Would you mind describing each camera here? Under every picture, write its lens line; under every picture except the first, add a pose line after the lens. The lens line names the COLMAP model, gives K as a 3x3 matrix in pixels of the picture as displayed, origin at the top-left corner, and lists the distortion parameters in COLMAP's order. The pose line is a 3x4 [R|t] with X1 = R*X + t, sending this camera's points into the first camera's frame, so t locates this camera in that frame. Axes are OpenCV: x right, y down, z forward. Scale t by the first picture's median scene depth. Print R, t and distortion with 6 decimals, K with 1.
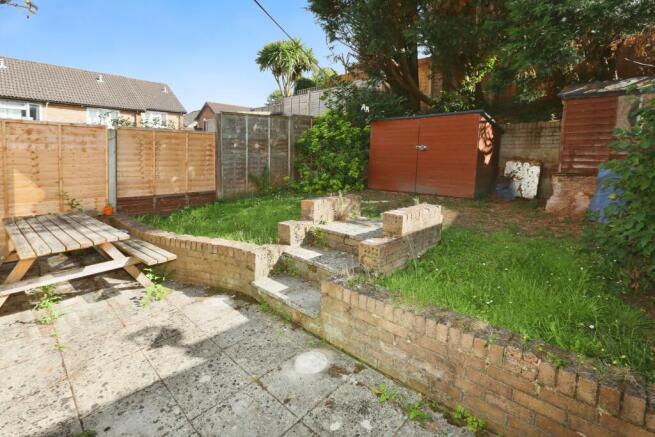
lens RADIAL K [[301.4, 0, 327.5], [0, 301.4, 218.5], [0, 0, 1]] dist [-0.038951, 0.011261]
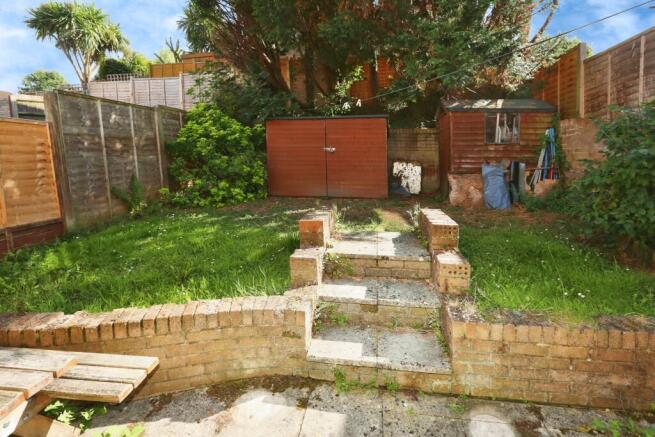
lens RADIAL K [[301.4, 0, 327.5], [0, 301.4, 218.5], [0, 0, 1]] dist [-0.038951, 0.011261]
pose [[0.824562, -0.115676, 0.553820, -0.262943], [0.119175, 0.992424, 0.029853, -0.046886], [-0.553078, 0.041386, 0.832101, 0.205080]]
